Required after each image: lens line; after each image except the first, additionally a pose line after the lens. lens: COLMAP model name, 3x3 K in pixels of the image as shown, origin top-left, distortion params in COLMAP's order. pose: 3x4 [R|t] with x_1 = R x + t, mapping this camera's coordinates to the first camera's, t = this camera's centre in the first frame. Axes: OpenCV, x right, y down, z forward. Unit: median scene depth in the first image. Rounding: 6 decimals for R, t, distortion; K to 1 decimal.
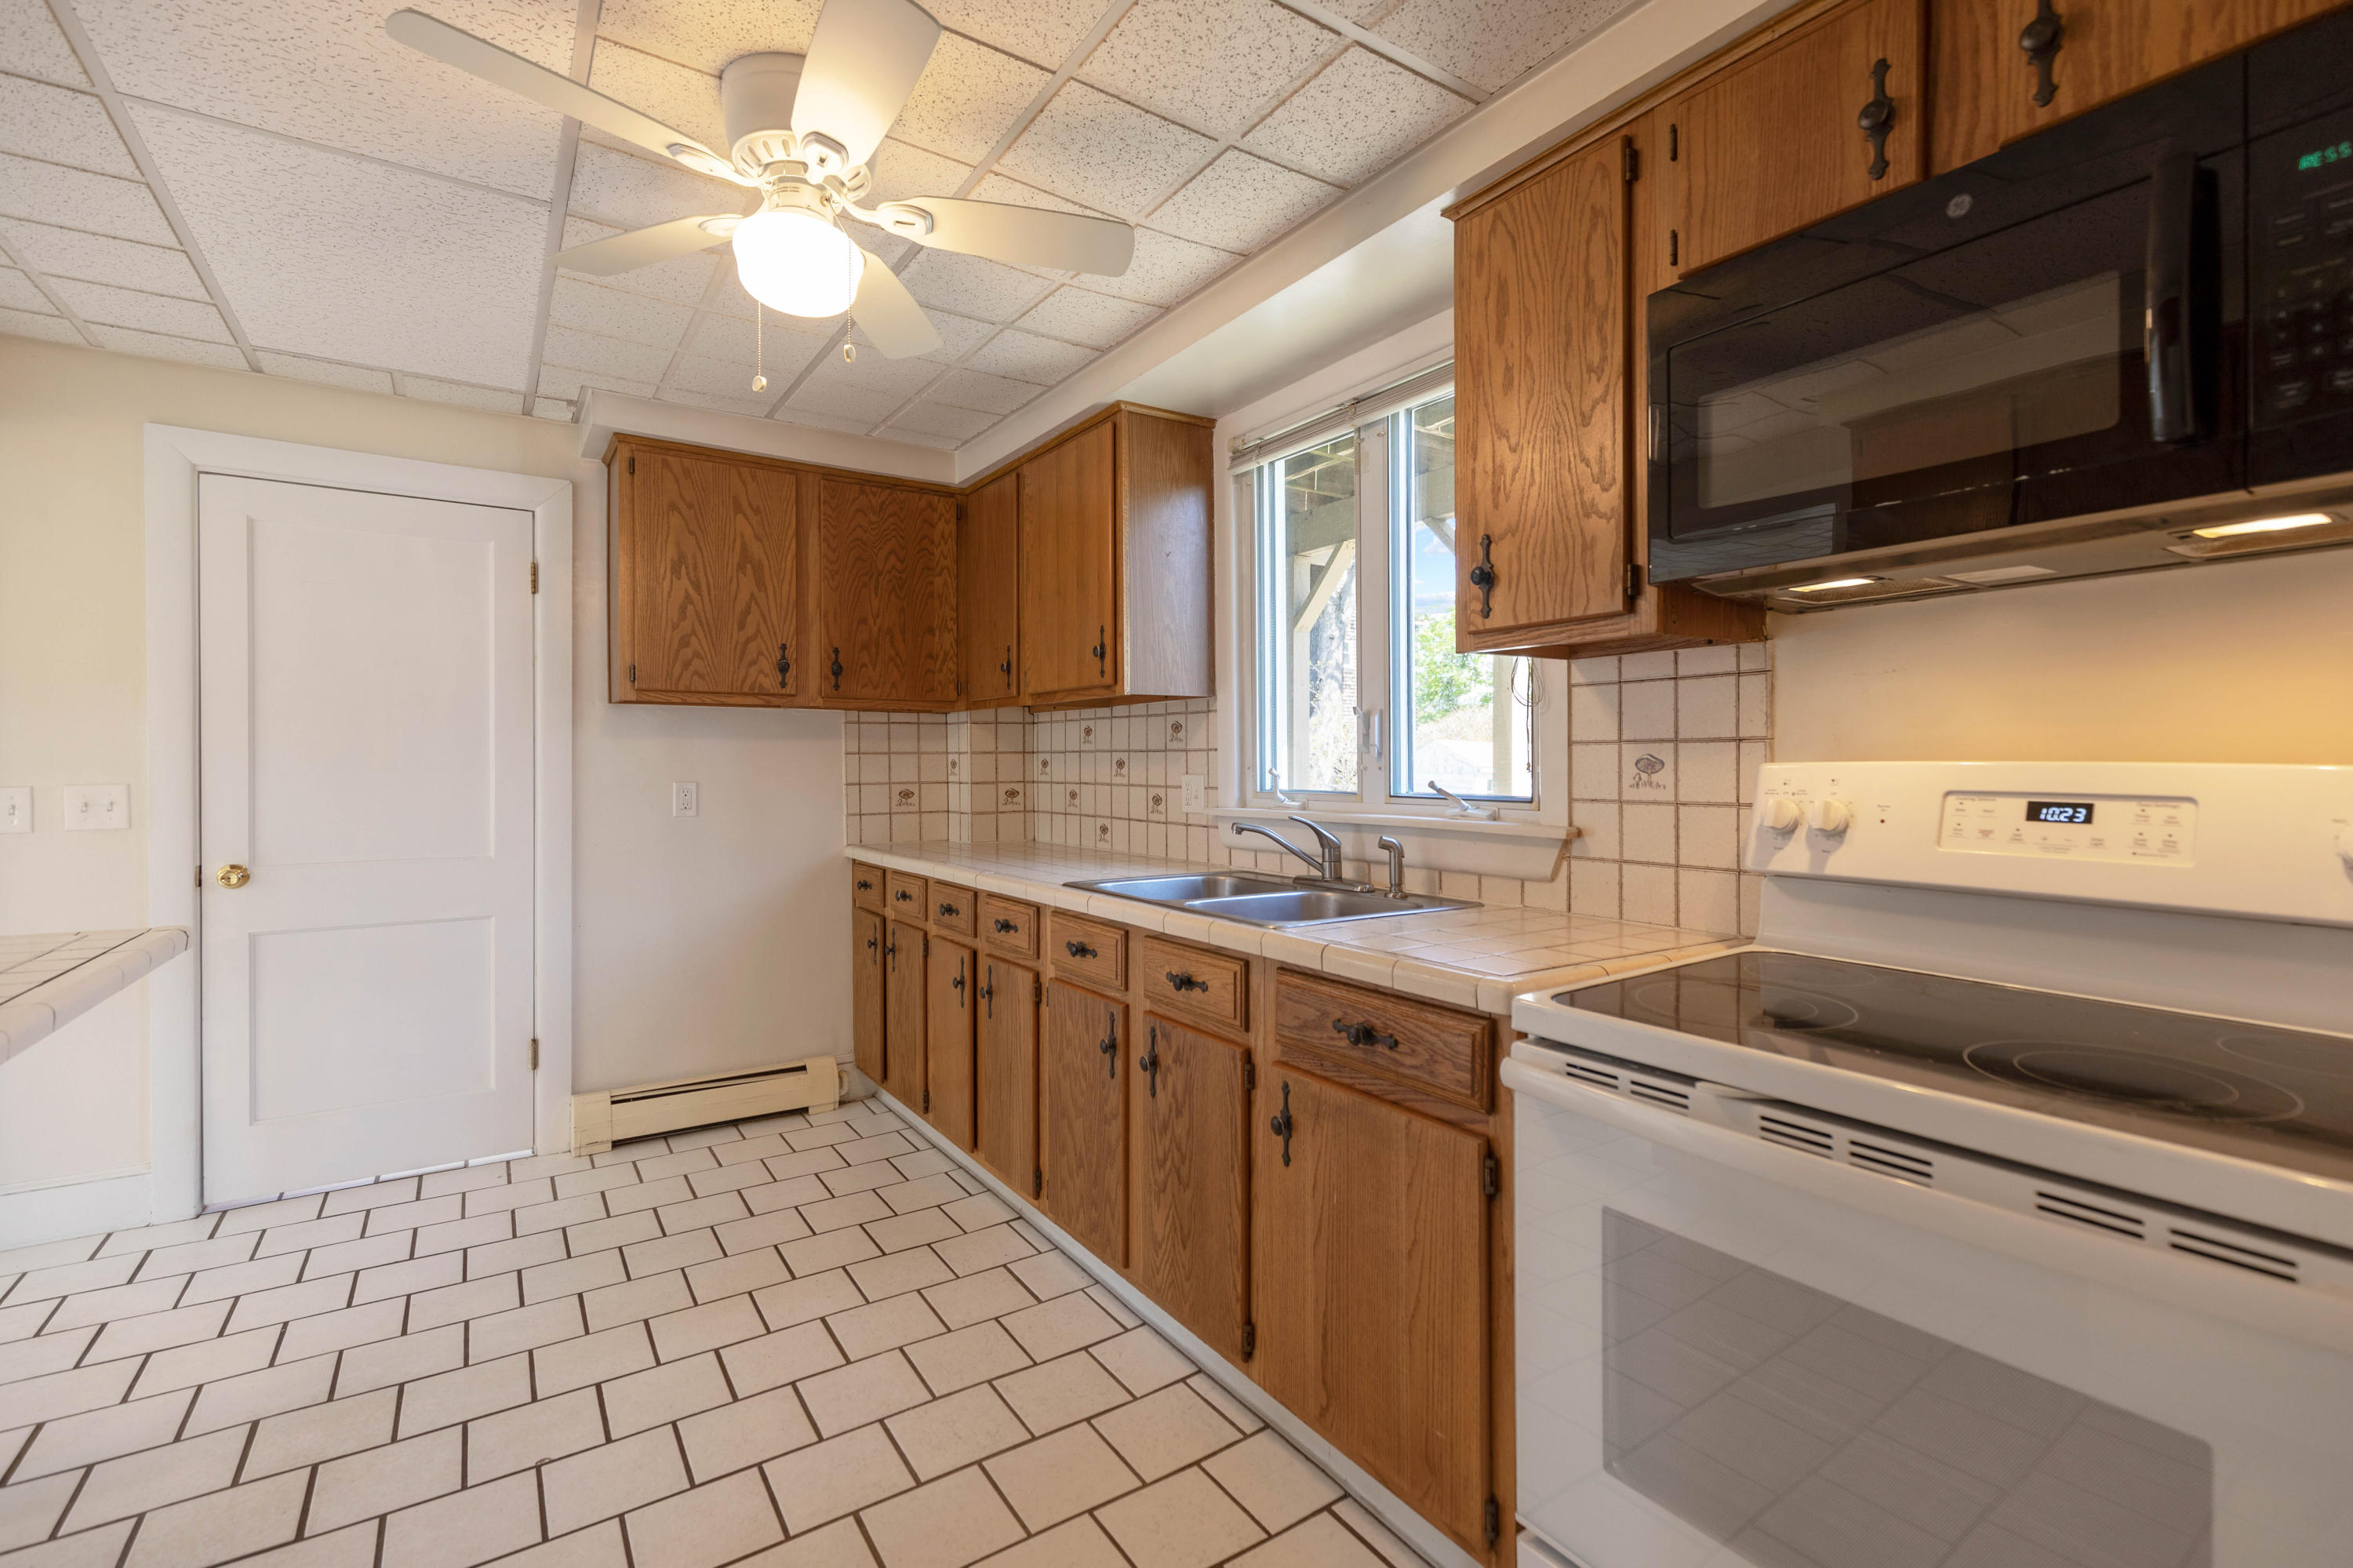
lens RADIAL K [[1063.1, 0, 1175.6], [0, 1063.1, 778.1], [0, 0, 1]] dist [0.009288, -0.001346]
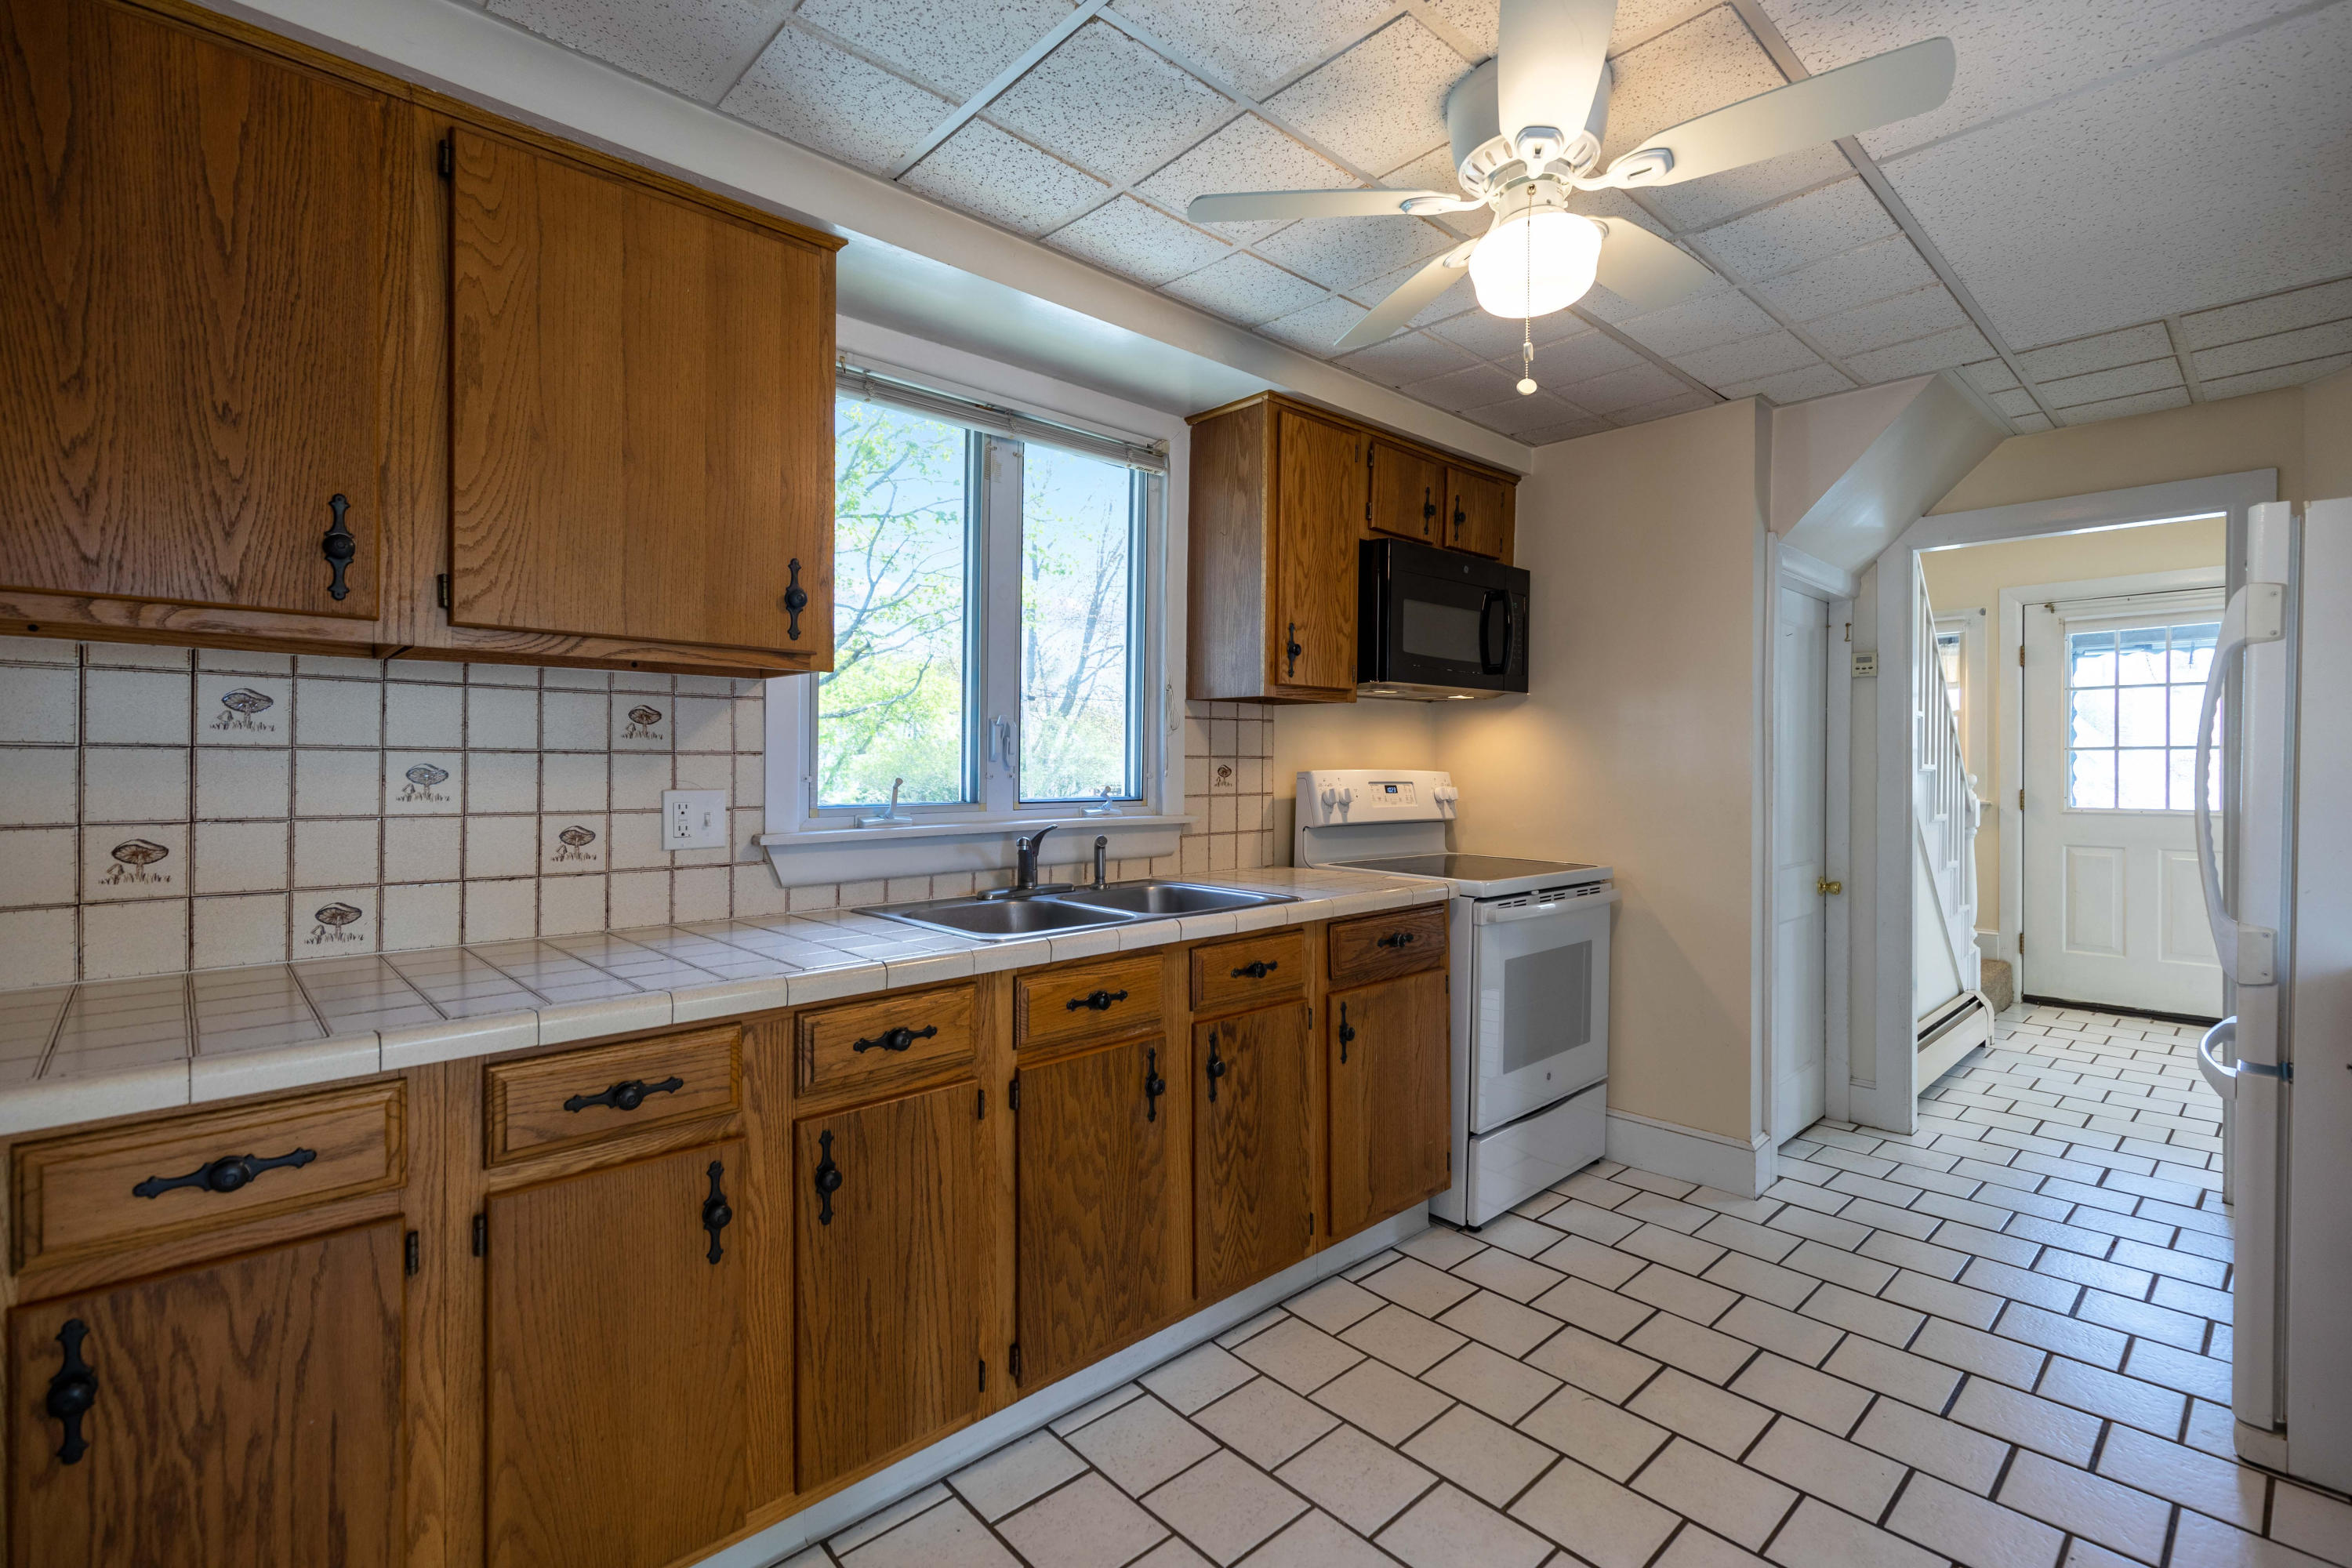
lens RADIAL K [[1062.6, 0, 1196.8], [0, 1062.6, 776.2], [0, 0, 1]] dist [0.009288, -0.001346]
pose [[-0.180312, -0.009704, 0.983562, -1.058355], [0.013387, 0.999835, 0.012319, -0.023932], [-0.983518, 0.015388, -0.180153, 1.246959]]
